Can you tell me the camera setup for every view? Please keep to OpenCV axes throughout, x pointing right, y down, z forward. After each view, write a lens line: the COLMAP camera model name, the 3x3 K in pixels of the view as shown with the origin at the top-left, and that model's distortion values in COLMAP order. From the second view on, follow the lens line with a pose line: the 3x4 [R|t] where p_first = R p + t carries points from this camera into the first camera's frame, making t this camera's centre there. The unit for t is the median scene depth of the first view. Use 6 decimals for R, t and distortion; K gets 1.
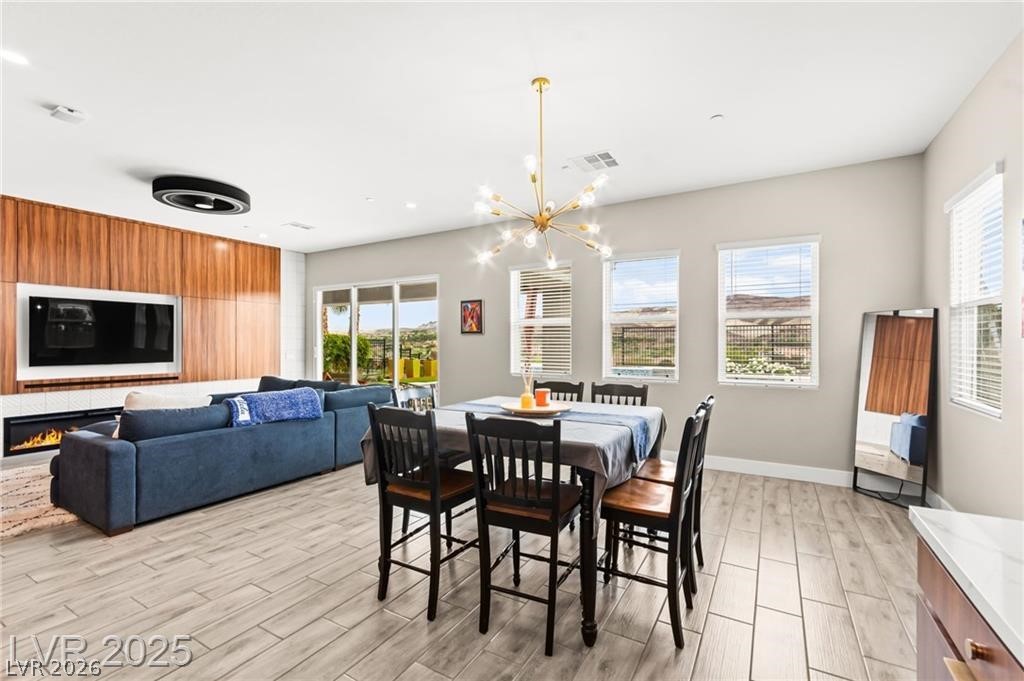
lens RADIAL K [[447.9, 0, 512.0], [0, 447.9, 344.2], [0, 0, 1]] dist [0.001793, 0.000139]
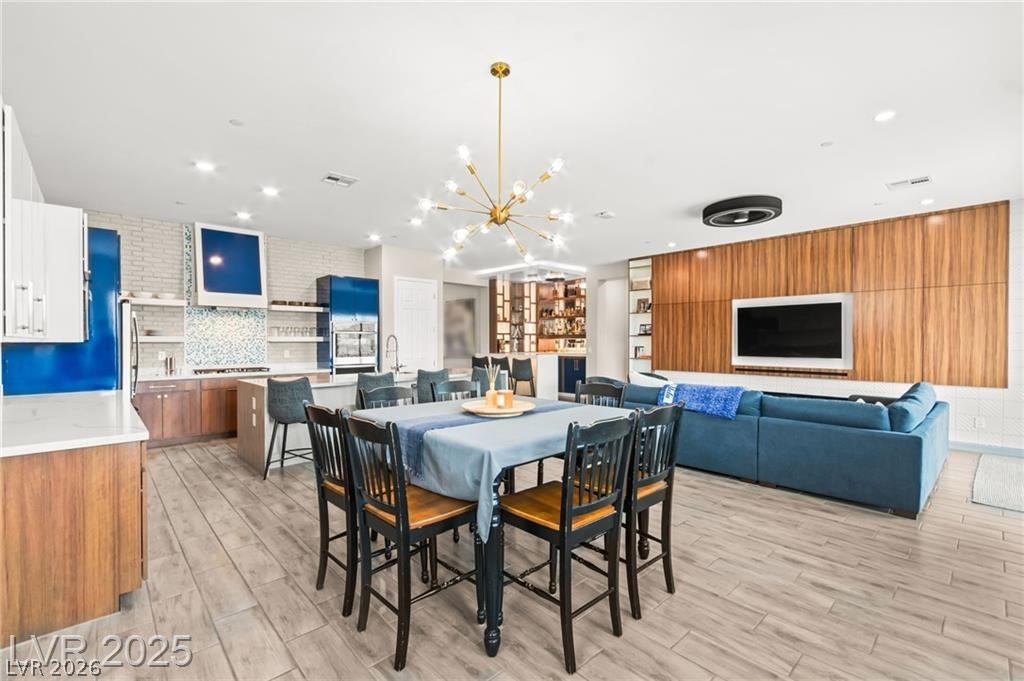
lens RADIAL K [[454.1, 0, 514.1], [0, 454.1, 344.8], [0, 0, 1]] dist [0.014297, 0.000117]
pose [[-0.284021, 0.013779, -0.958719, 0.458541], [0.002306, 0.999904, 0.013688, -0.007138], [0.958815, 0.001677, -0.284025, 0.592240]]
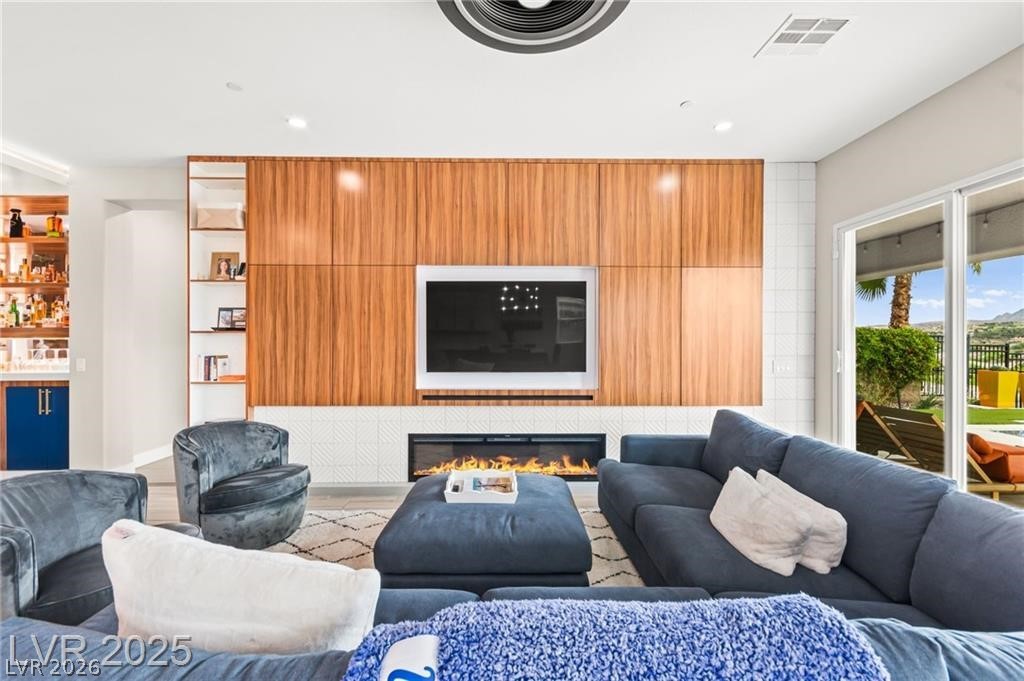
lens RADIAL K [[447.9, 0, 512.0], [0, 447.9, 344.2], [0, 0, 1]] dist [0.001793, 0.000139]
pose [[0.516223, 0.007111, -0.856425, -0.273159], [-0.002465, 0.999974, 0.006816, -0.003445], [0.856451, -0.001407, 0.516227, 0.594880]]
